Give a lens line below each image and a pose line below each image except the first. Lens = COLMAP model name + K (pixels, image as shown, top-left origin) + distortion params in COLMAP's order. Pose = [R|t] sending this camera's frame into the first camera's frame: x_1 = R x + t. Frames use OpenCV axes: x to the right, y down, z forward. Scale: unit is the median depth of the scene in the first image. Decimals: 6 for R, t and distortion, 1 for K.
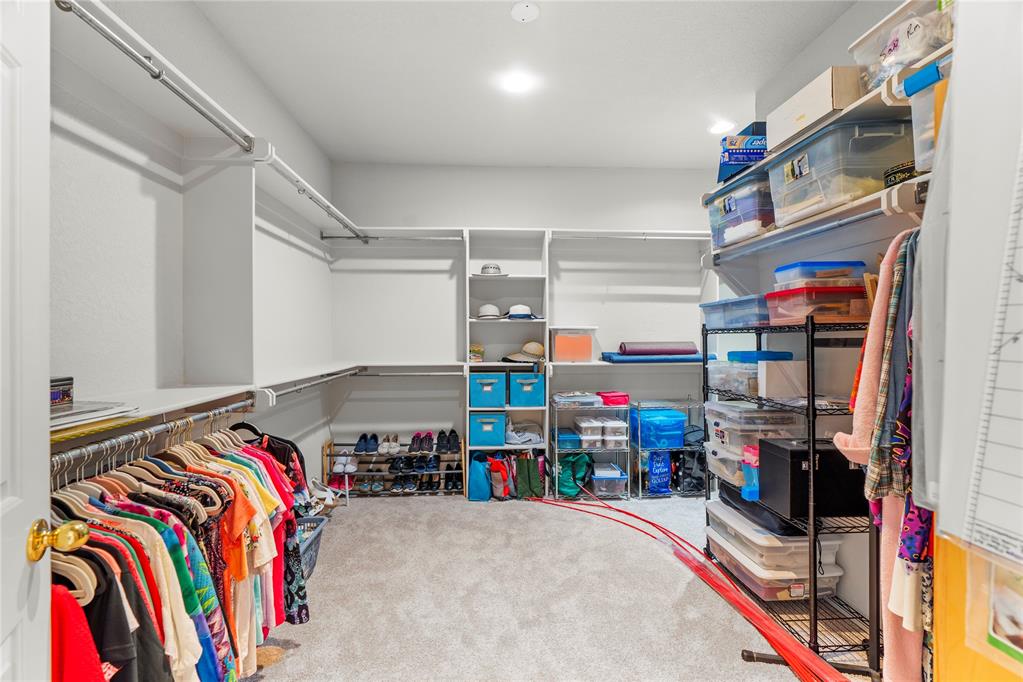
lens RADIAL K [[463.1, 0, 512.5], [0, 463.1, 342.9], [0, 0, 1]] dist [0.000813, 0.000297]
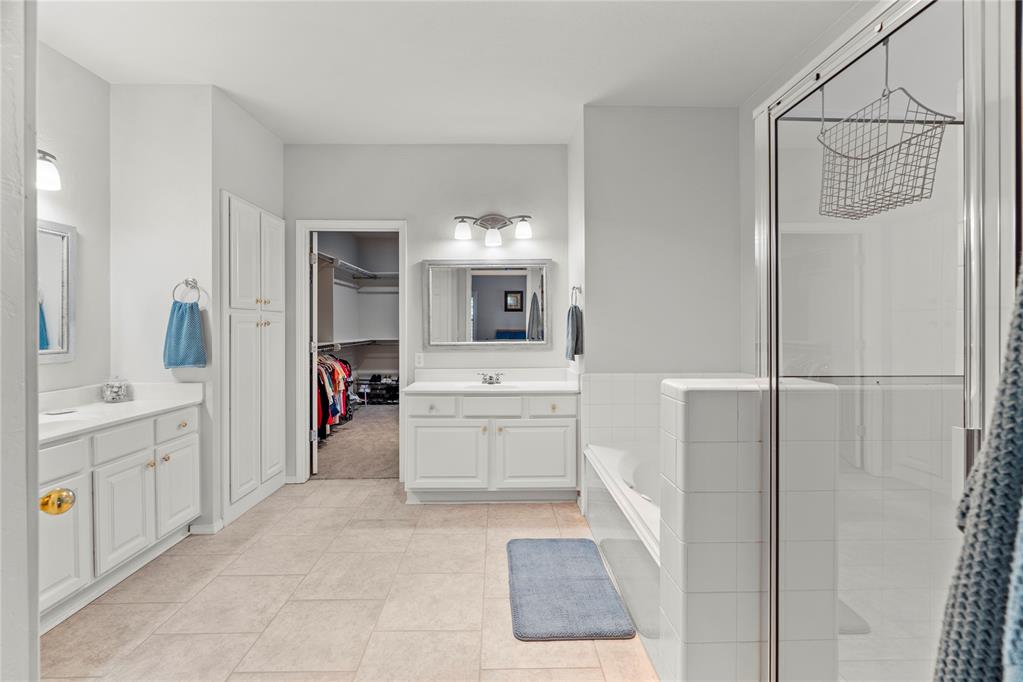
lens RADIAL K [[463.1, 0, 511.8], [0, 463.1, 333.5], [0, 0, 1]] dist [0.000813, 0.000297]
pose [[0.999087, 0.001760, -0.042685, 0.367826], [-0.001571, 0.999989, 0.004473, 0.010961], [0.042692, -0.004402, 0.999079, -0.997672]]
